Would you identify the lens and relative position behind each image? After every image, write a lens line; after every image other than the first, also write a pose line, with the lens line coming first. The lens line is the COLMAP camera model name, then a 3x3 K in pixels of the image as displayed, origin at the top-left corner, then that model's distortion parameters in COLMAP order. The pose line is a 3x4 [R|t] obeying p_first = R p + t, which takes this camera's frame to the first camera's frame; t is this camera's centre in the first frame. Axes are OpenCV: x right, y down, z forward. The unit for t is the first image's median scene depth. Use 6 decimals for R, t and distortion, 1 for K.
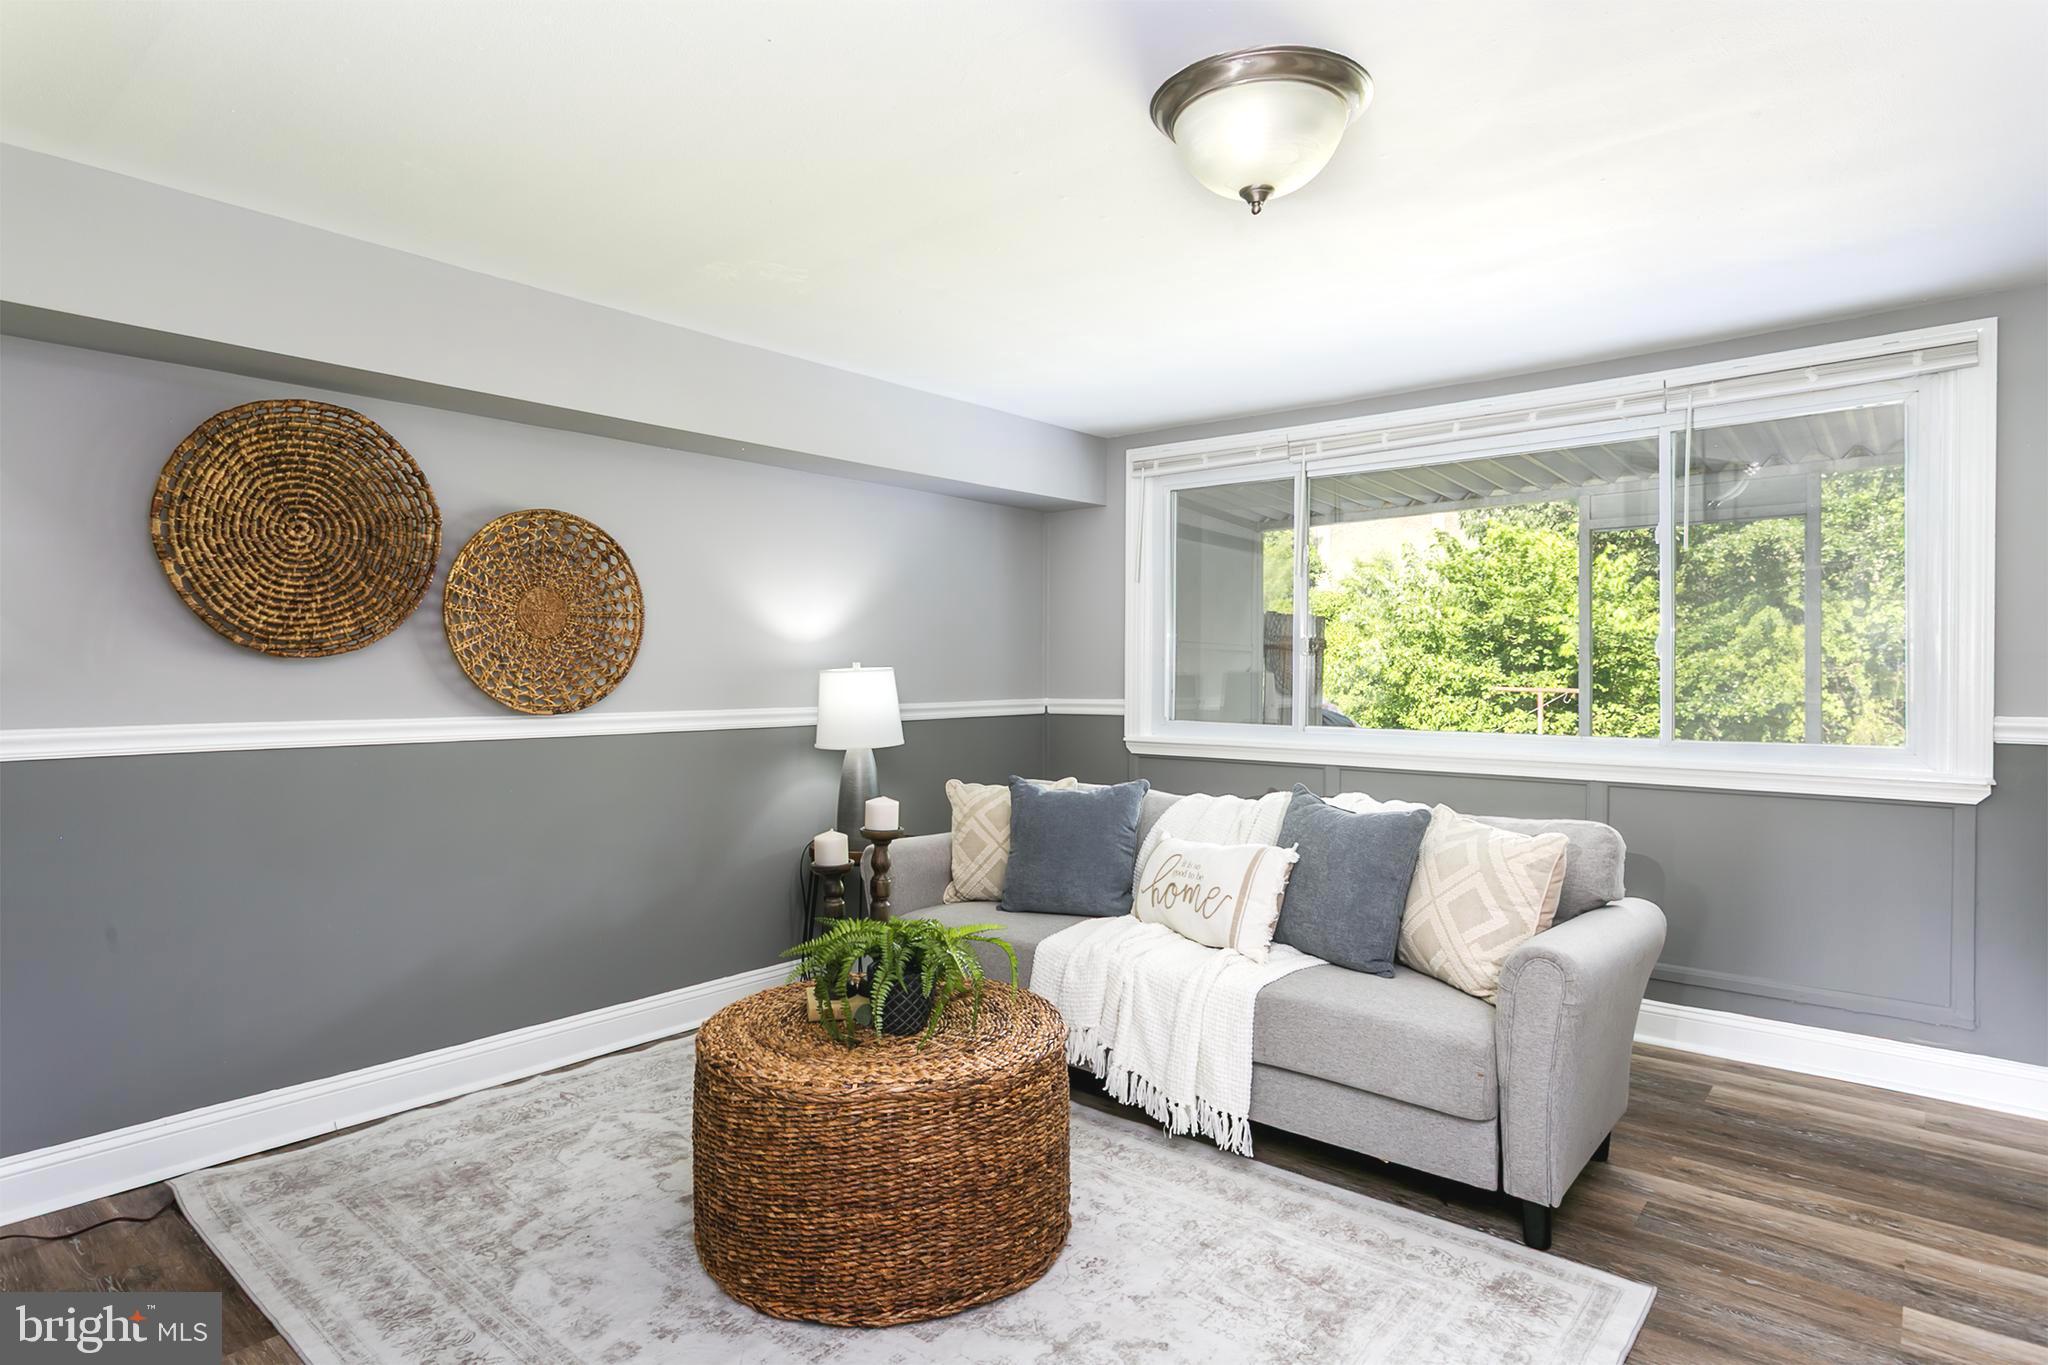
lens RADIAL K [[1093.2, 0, 1024.0], [0, 1093.2, 682.5], [0, 0, 1]] dist [0.033892, -0.000226]
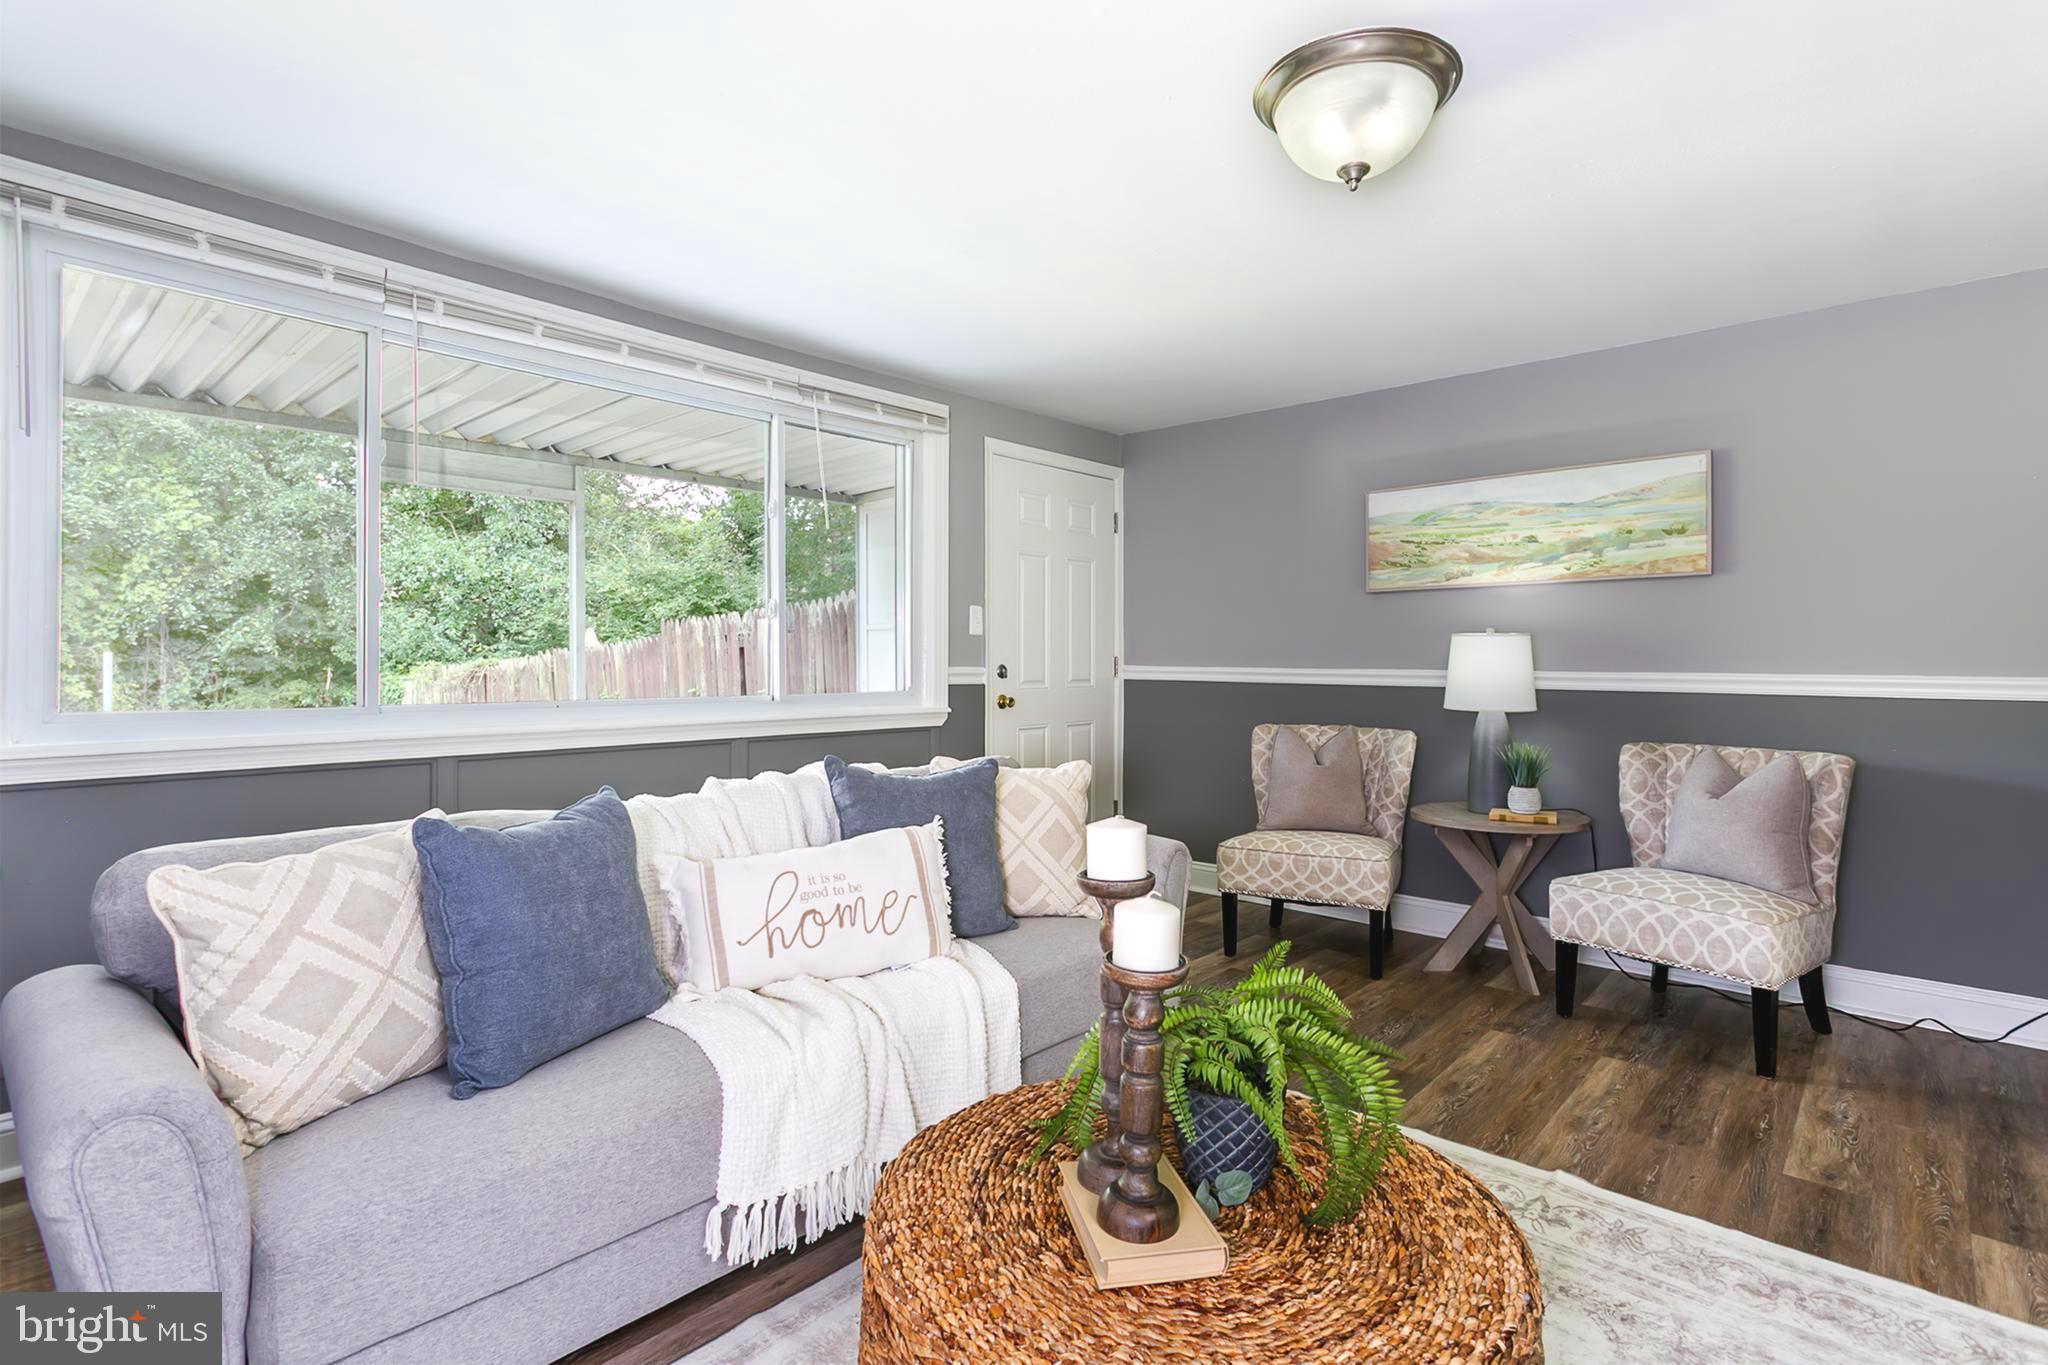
lens RADIAL K [[1019.5, 0, 1024.0], [0, 1019.5, 682.5], [0, 0, 1]] dist [-0.024235, -0.000031]
pose [[0.032826, -0.021880, 0.999222, -0.941805], [0.005861, 0.999747, 0.021699, 0.040082], [-0.999444, 0.005144, 0.032946, 1.521688]]
